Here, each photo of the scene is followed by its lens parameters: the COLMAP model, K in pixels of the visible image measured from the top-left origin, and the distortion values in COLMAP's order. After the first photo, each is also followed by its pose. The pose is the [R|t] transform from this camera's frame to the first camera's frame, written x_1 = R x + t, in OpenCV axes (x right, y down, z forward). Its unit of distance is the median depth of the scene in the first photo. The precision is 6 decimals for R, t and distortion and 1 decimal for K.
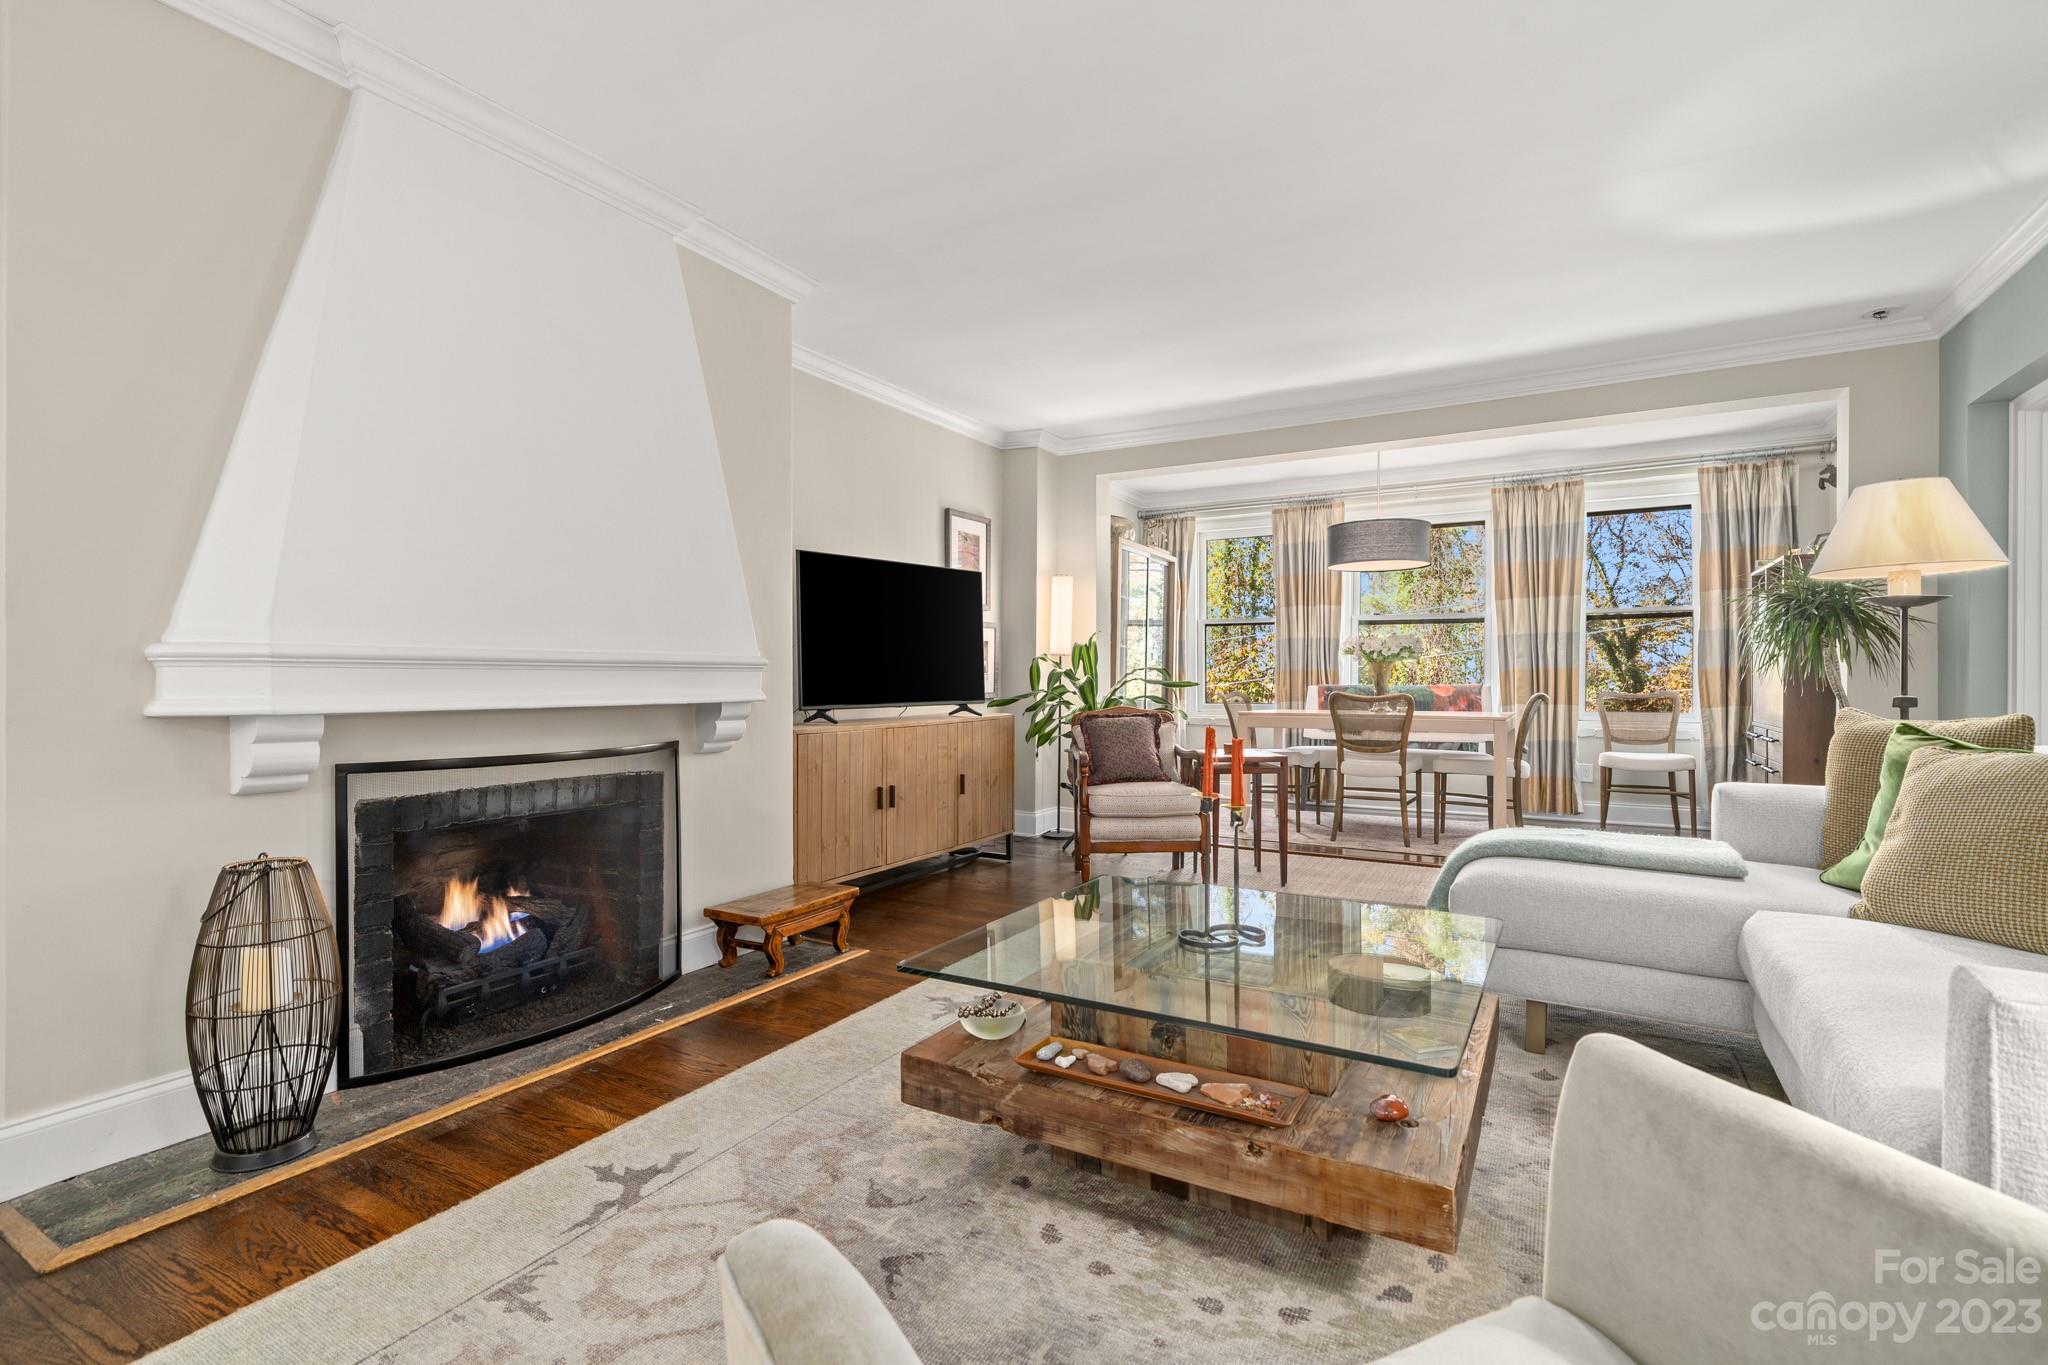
lens RADIAL K [[956.5, 0, 995.7], [0, 956.5, 677.0], [0, 0, 1]] dist [-0.001263, -0.000274]
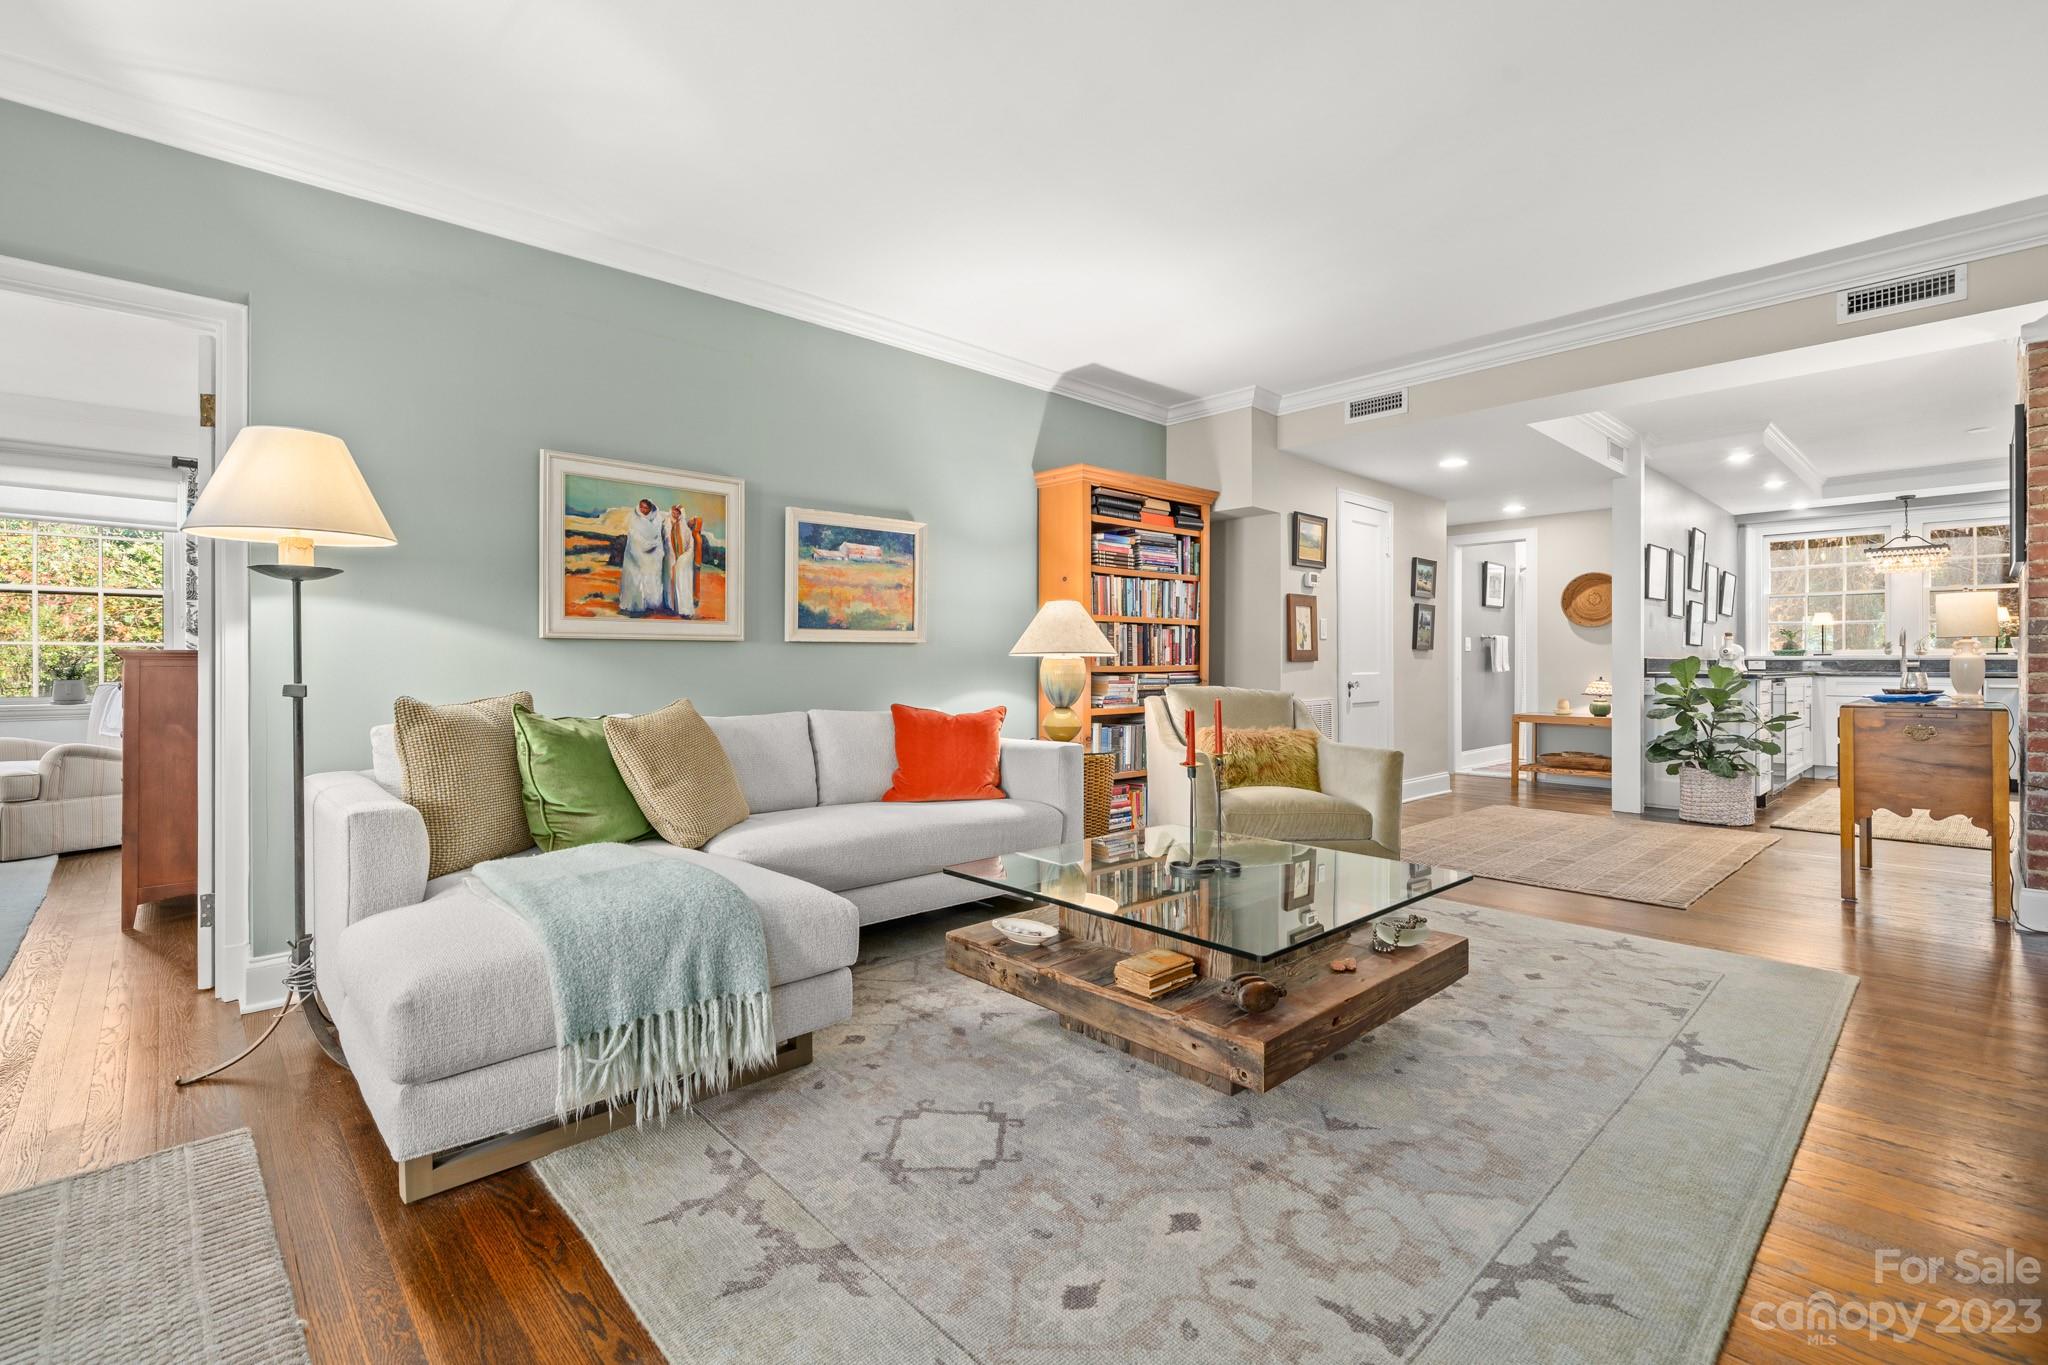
lens RADIAL K [[914.5, 0, 1017.3], [0, 914.5, 665.3], [0, 0, 1]] dist [0.000502, -0.000323]
pose [[-0.960725, 0.000905, 0.277500, 0.106977], [0.002054, 0.999990, 0.003852, 0.001587], [-0.277494, 0.004270, -0.960718, 1.678632]]
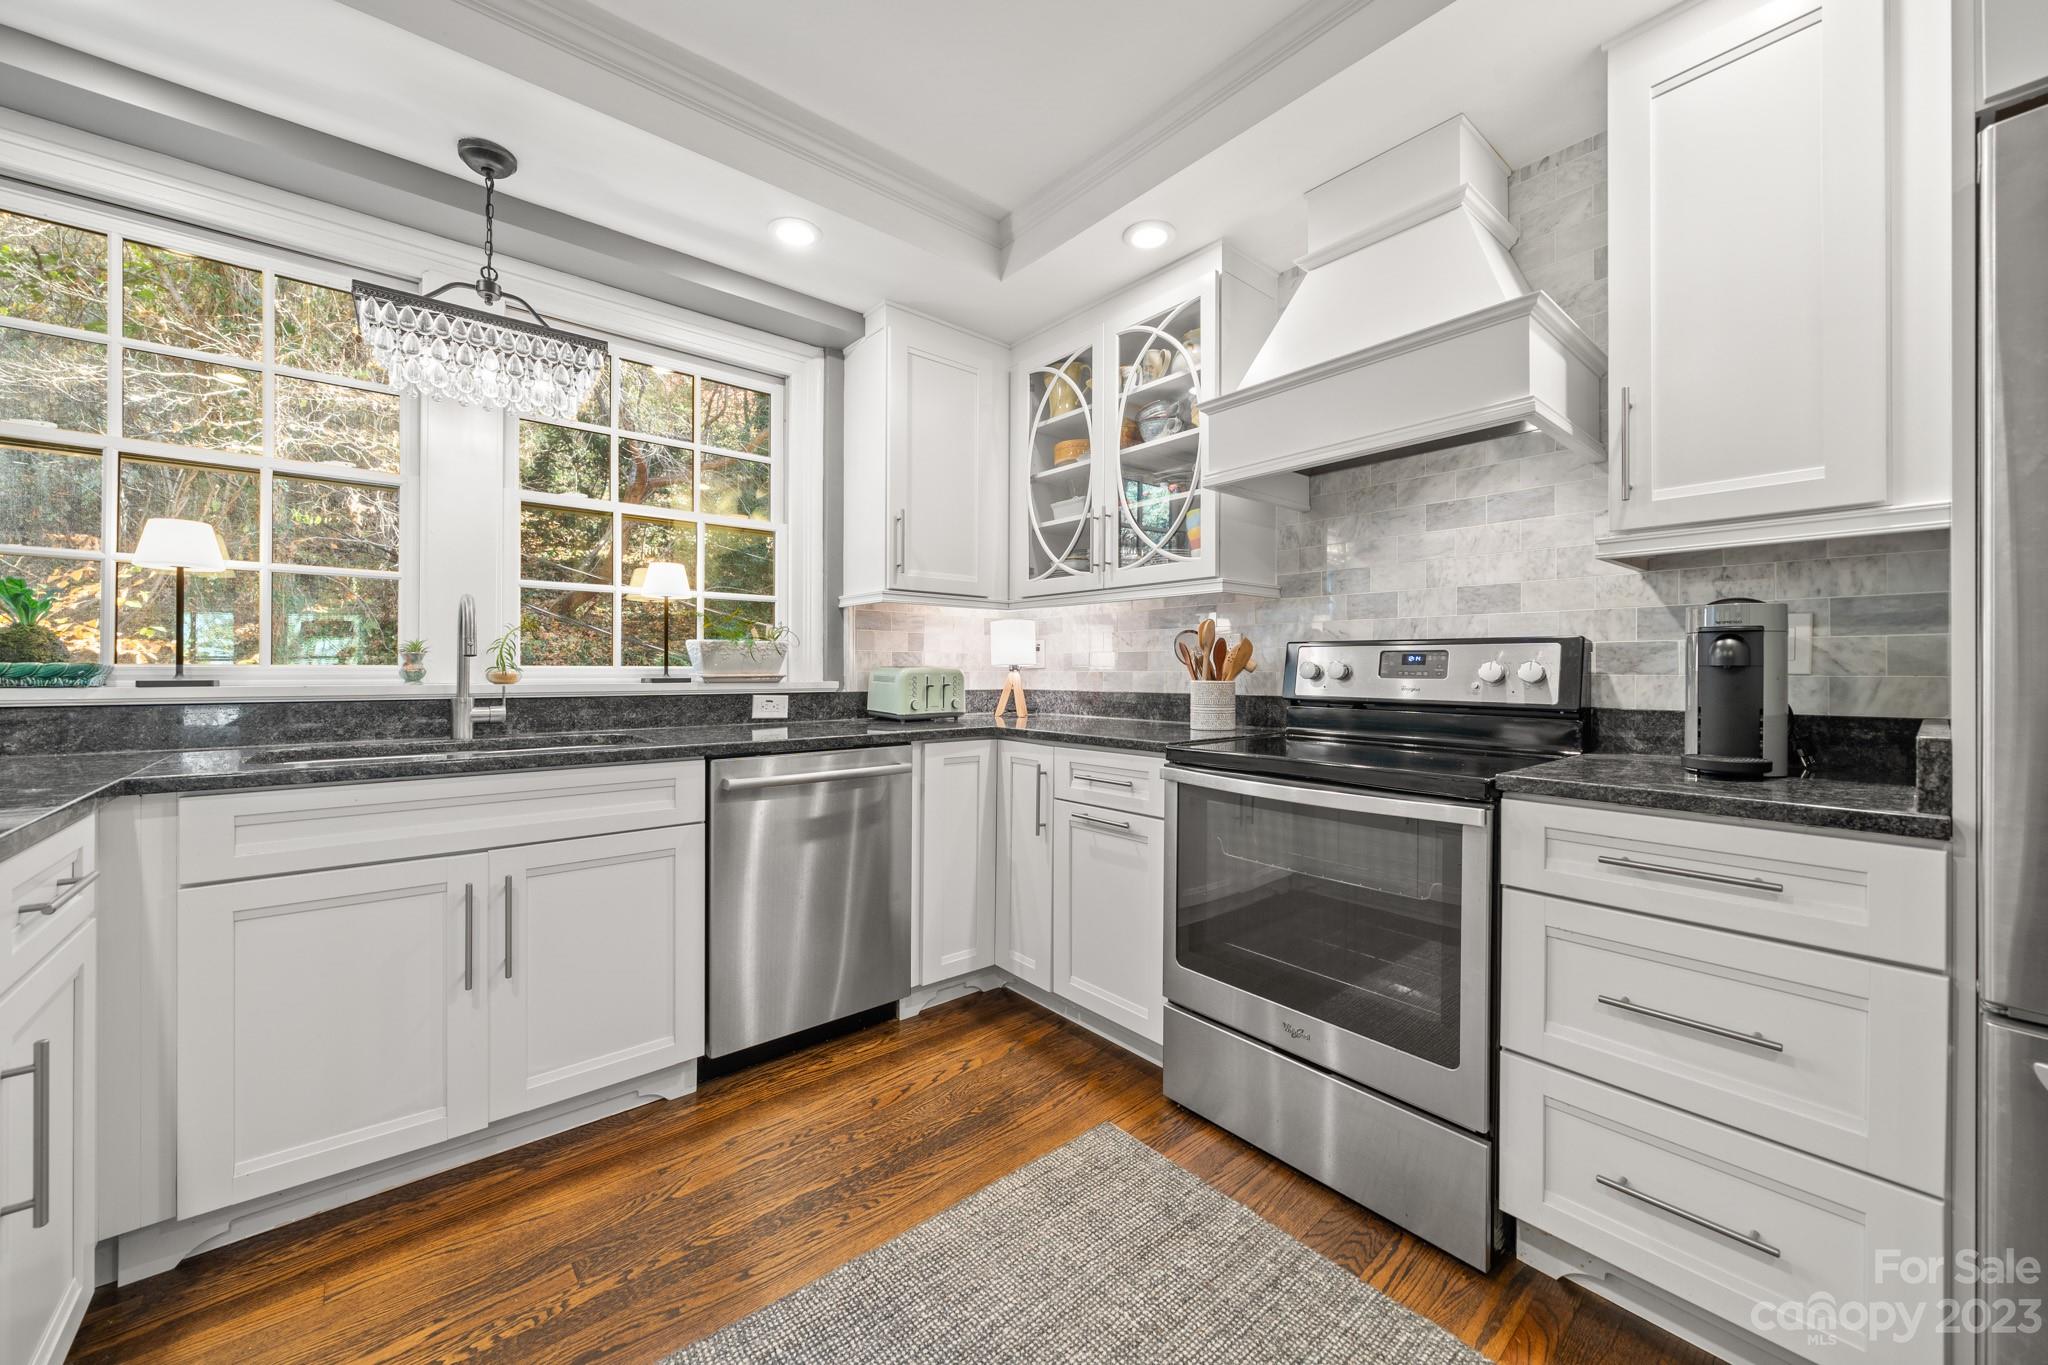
lens RADIAL K [[764.7, 0, 1031.6], [0, 764.7, 668.1], [0, 0, 1]] dist [-0.003205, -0.000391]
pose [[-0.313547, -0.001630, -0.949571, -1.236934], [-0.006675, 0.999978, 0.000488, -0.034744], [0.949549, 0.006491, -0.313551, -1.097902]]
